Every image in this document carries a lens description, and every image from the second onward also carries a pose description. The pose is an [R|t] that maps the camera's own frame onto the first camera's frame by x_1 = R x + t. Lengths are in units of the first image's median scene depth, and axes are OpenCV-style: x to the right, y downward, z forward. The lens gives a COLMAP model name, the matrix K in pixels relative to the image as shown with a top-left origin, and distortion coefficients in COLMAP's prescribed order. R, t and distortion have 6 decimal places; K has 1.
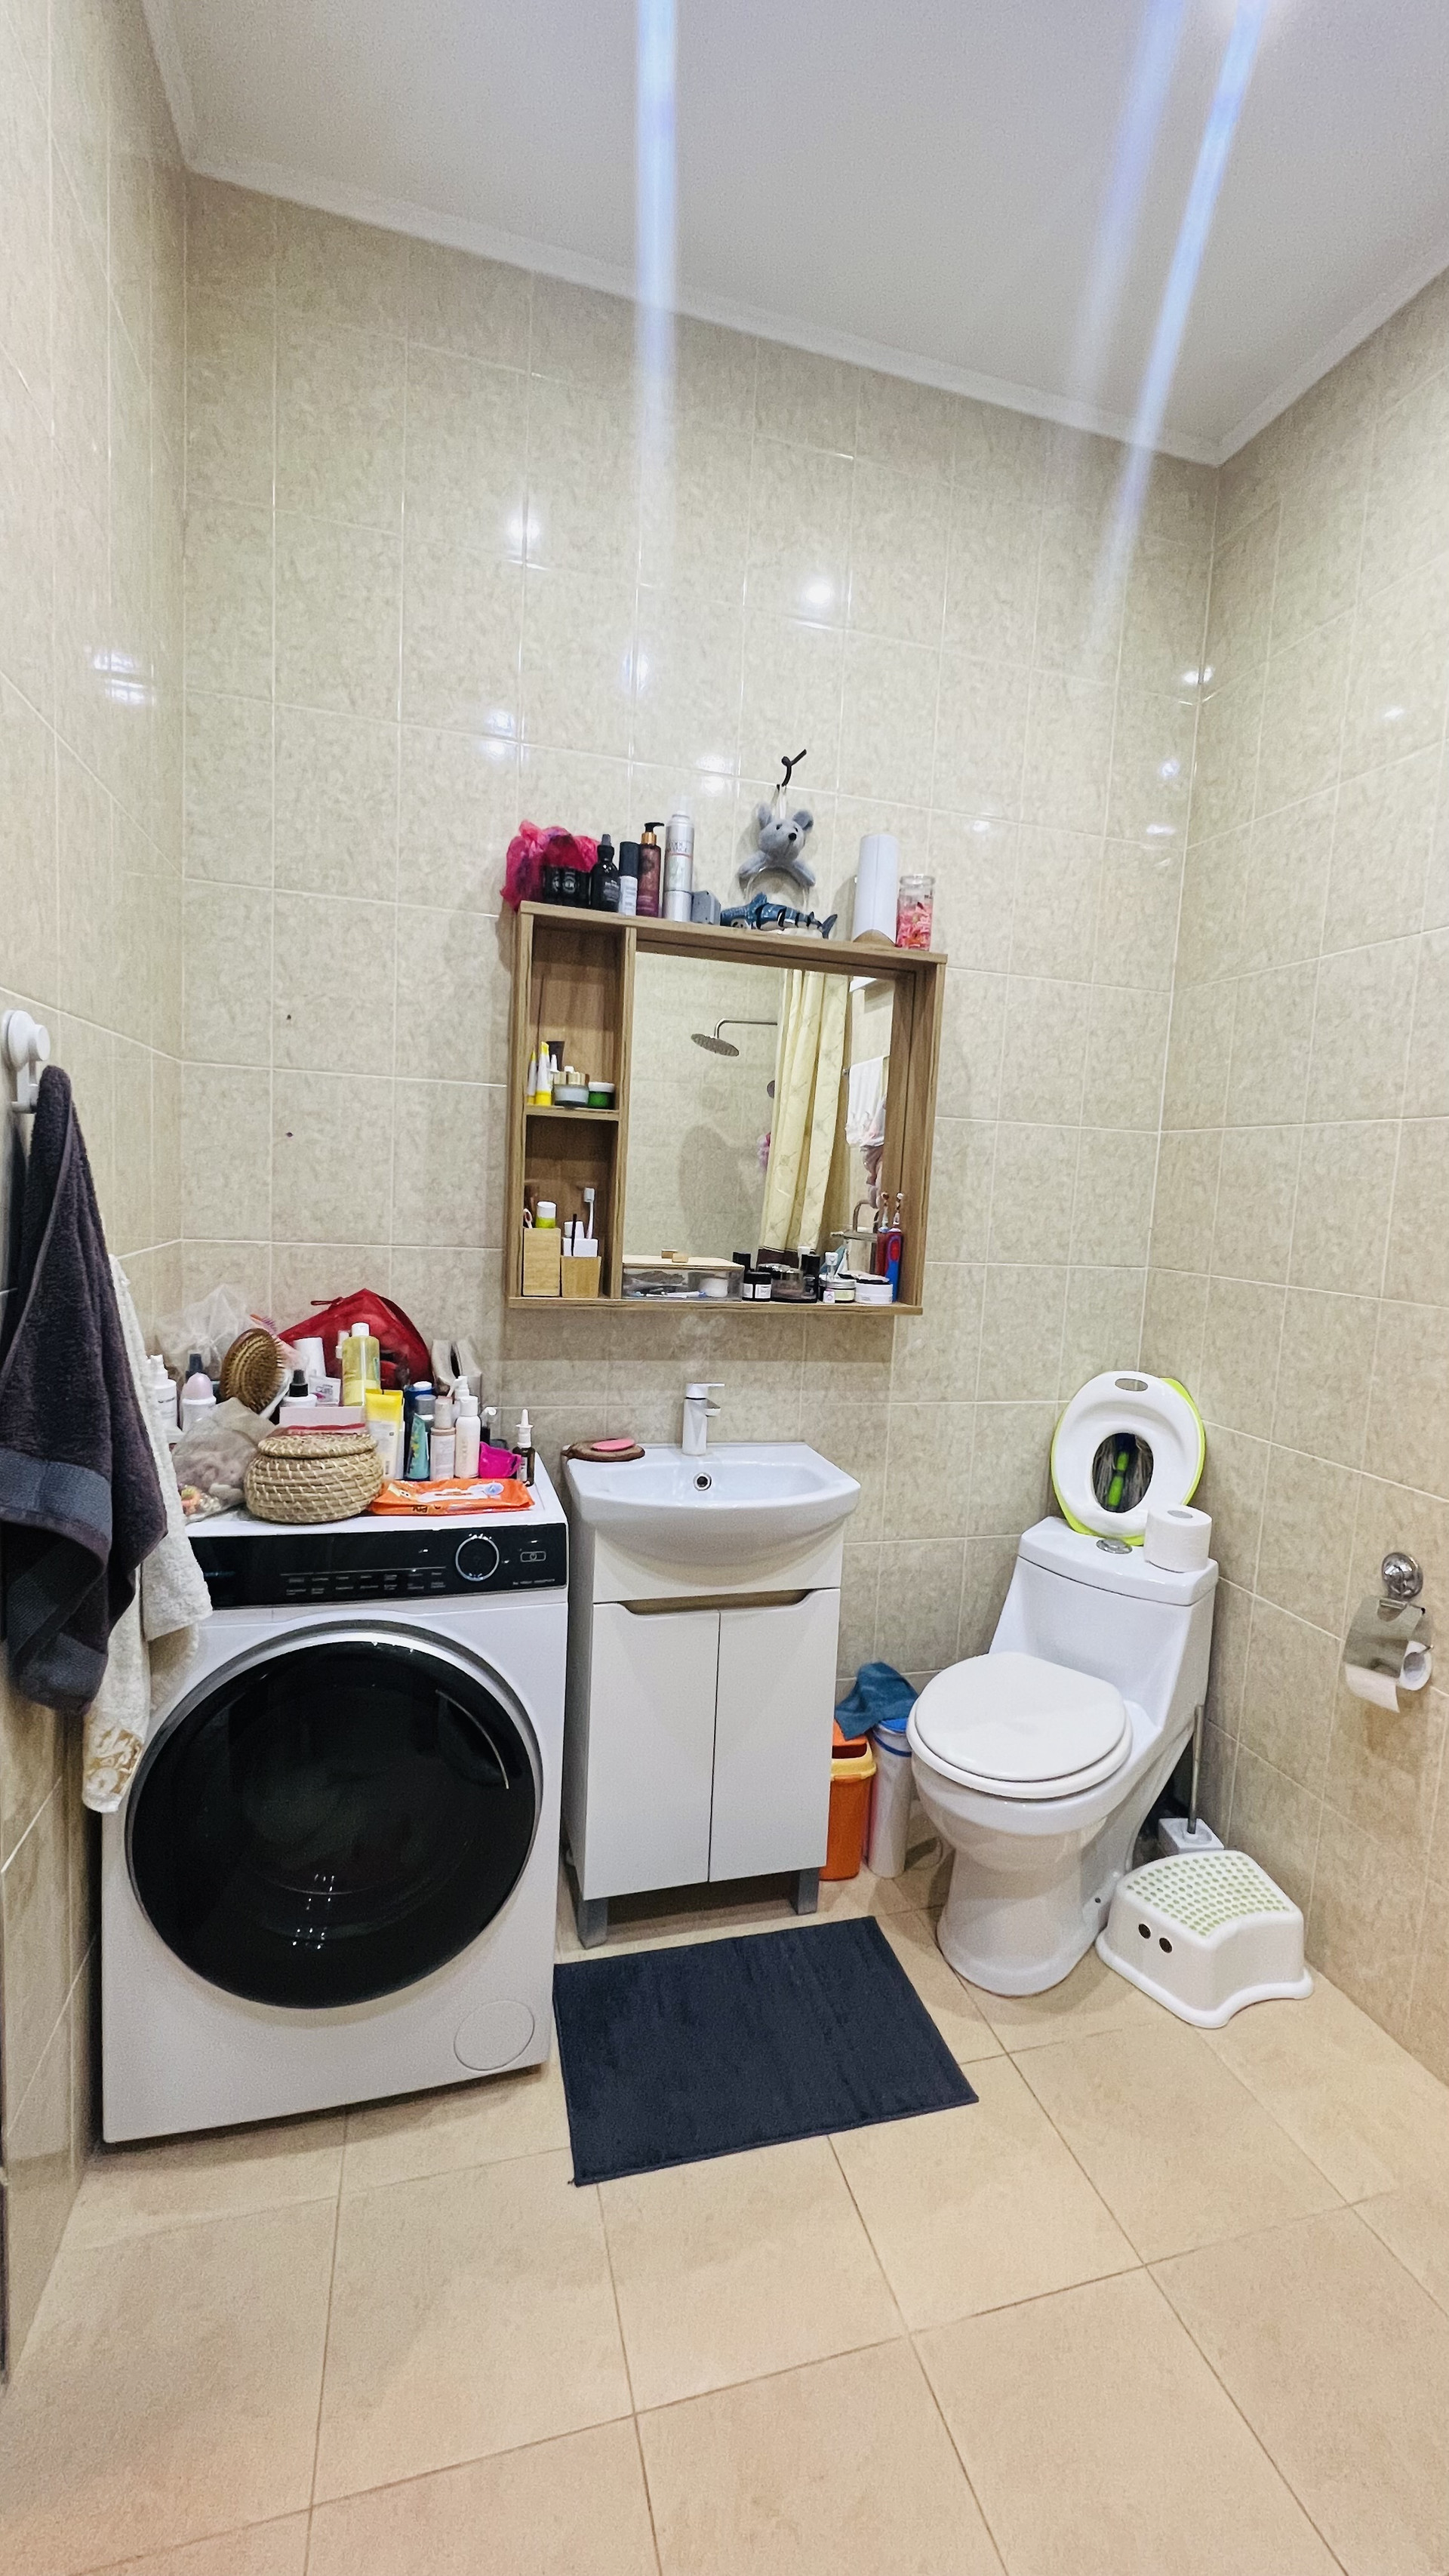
lens RADIAL K [[1027.5, 0, 727.6], [0, 1027.5, 1289.5], [0, 0, 1]] dist [-0.001809, 0.000202]
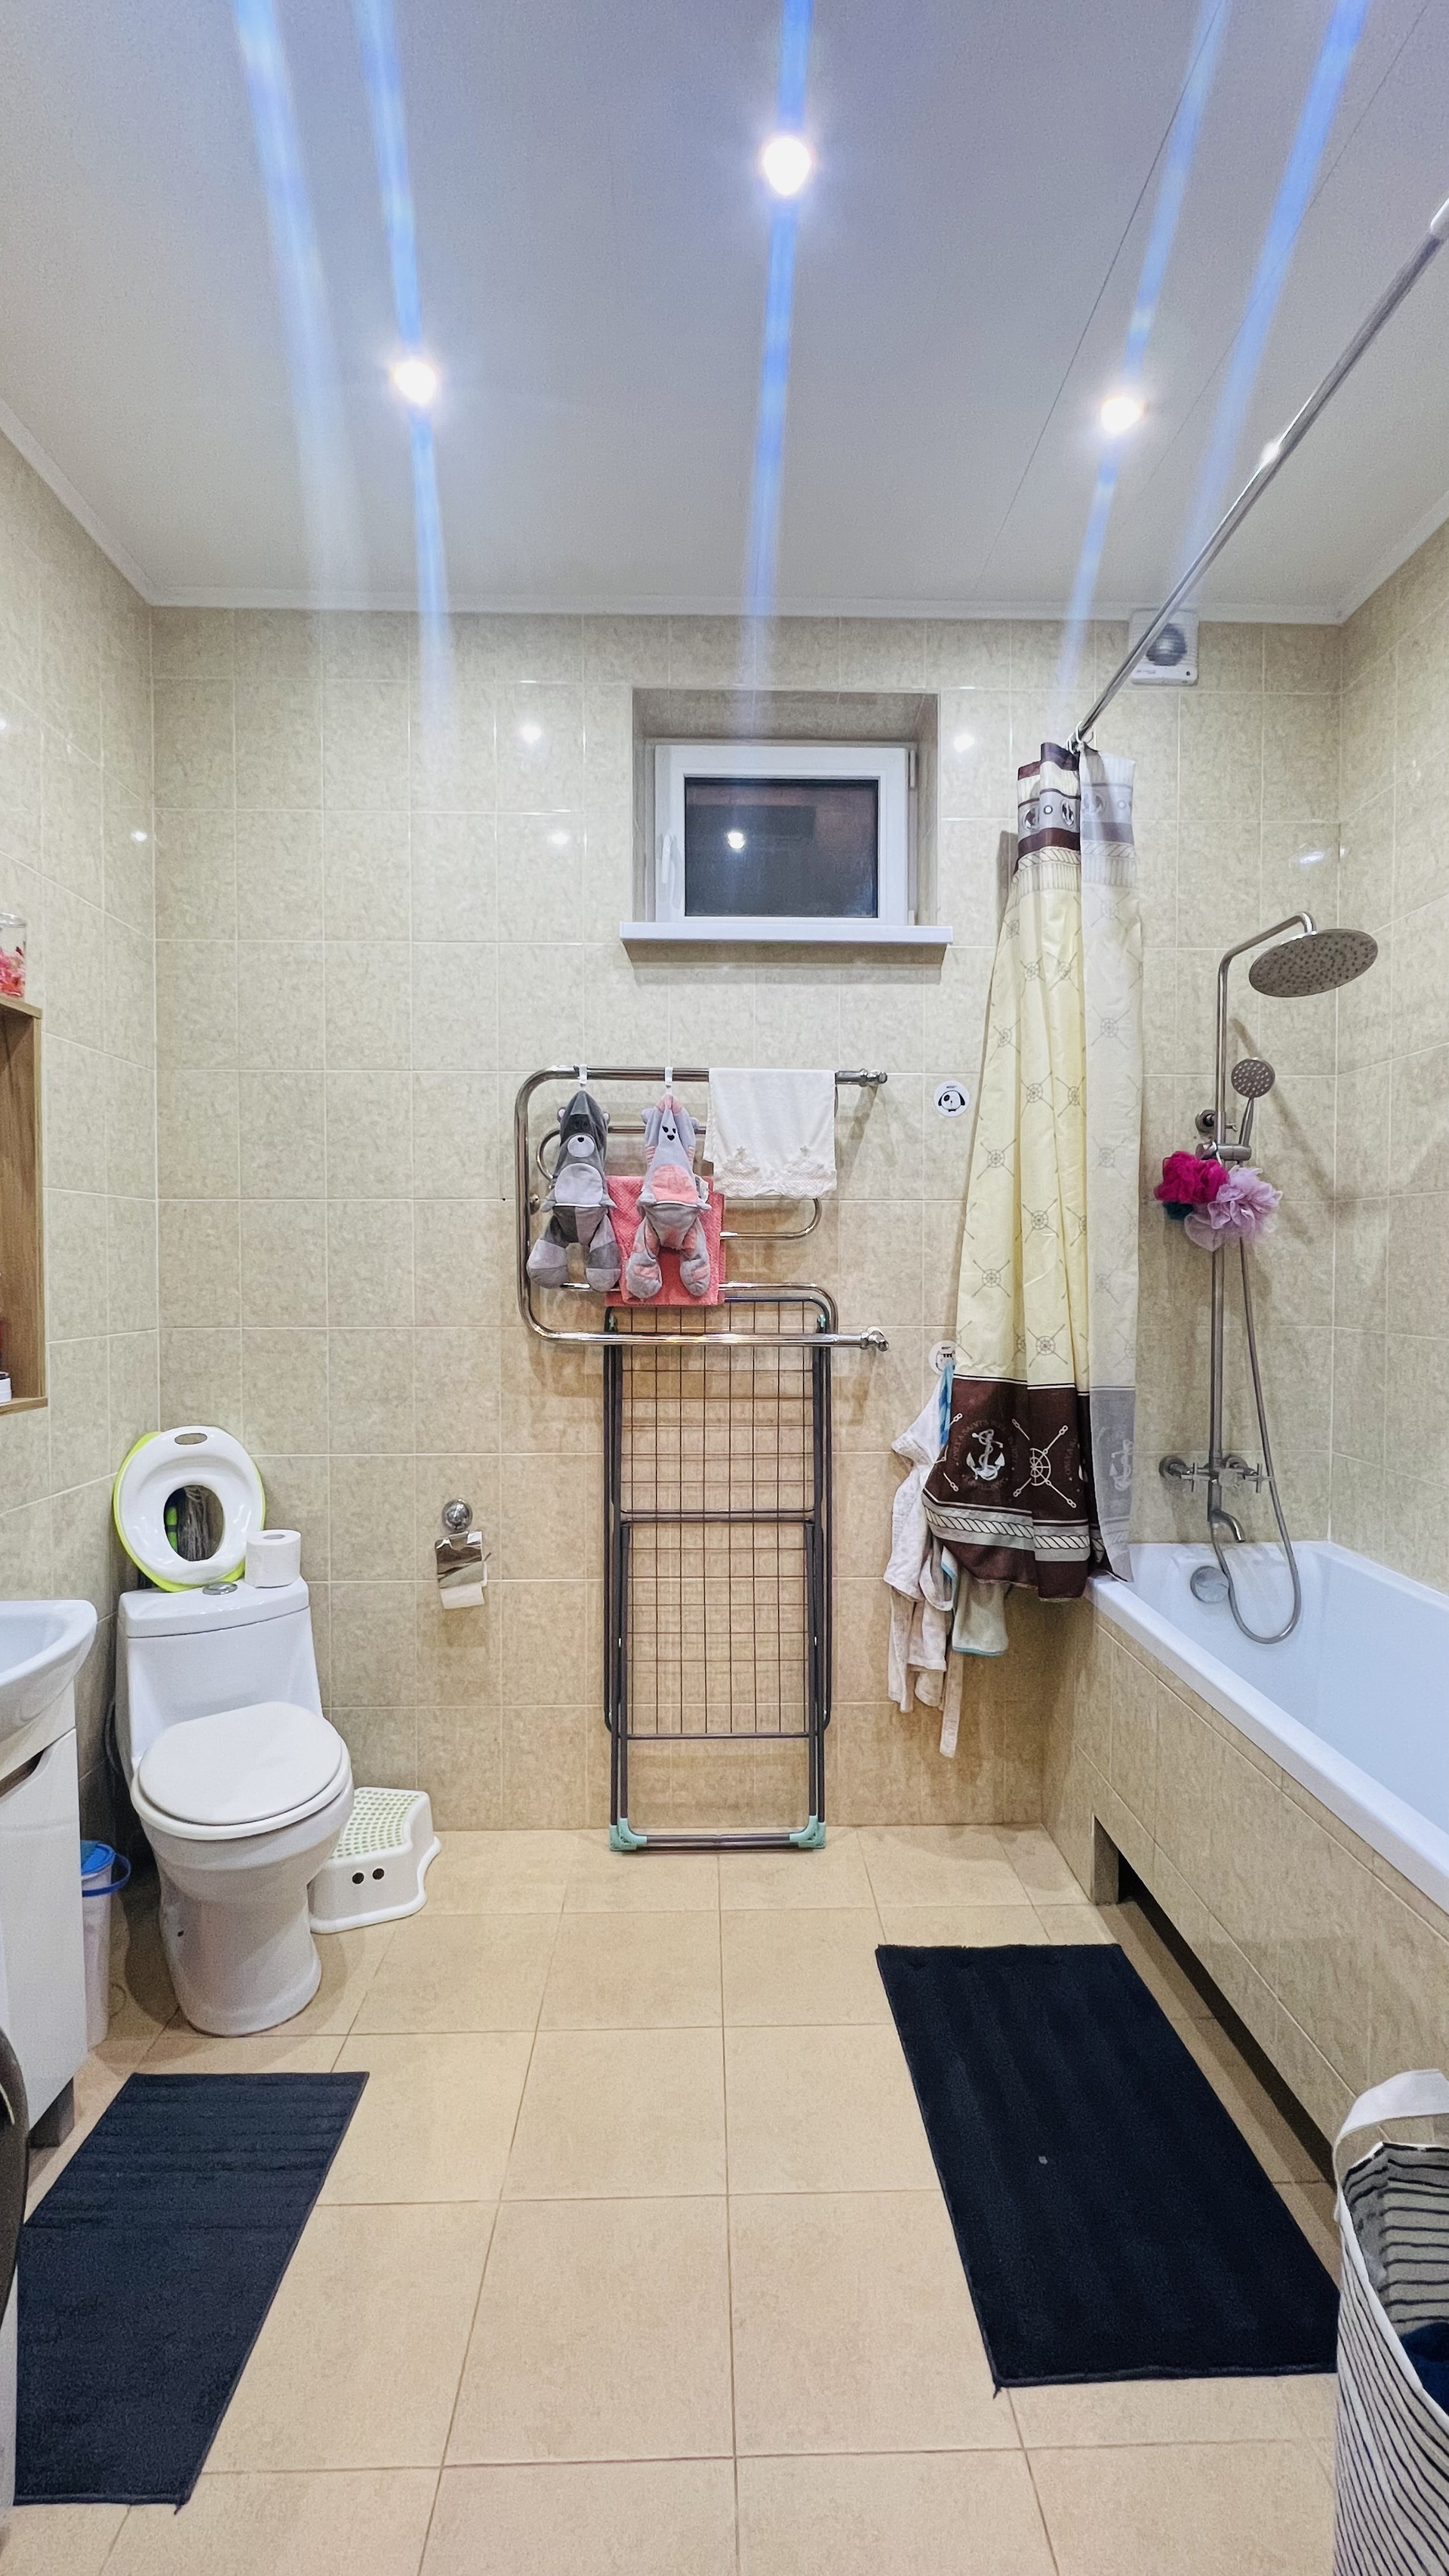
lens RADIAL K [[1027.5, 0, 722.9], [0, 1027.5, 1292.9], [0, 0, 1]] dist [-0.001809, 0.000202]
pose [[0.256078, -0.078302, 0.963479, -0.534429], [0.112832, 0.992322, 0.050658, -0.054443], [-0.960048, 0.095739, 0.262947, 0.202063]]
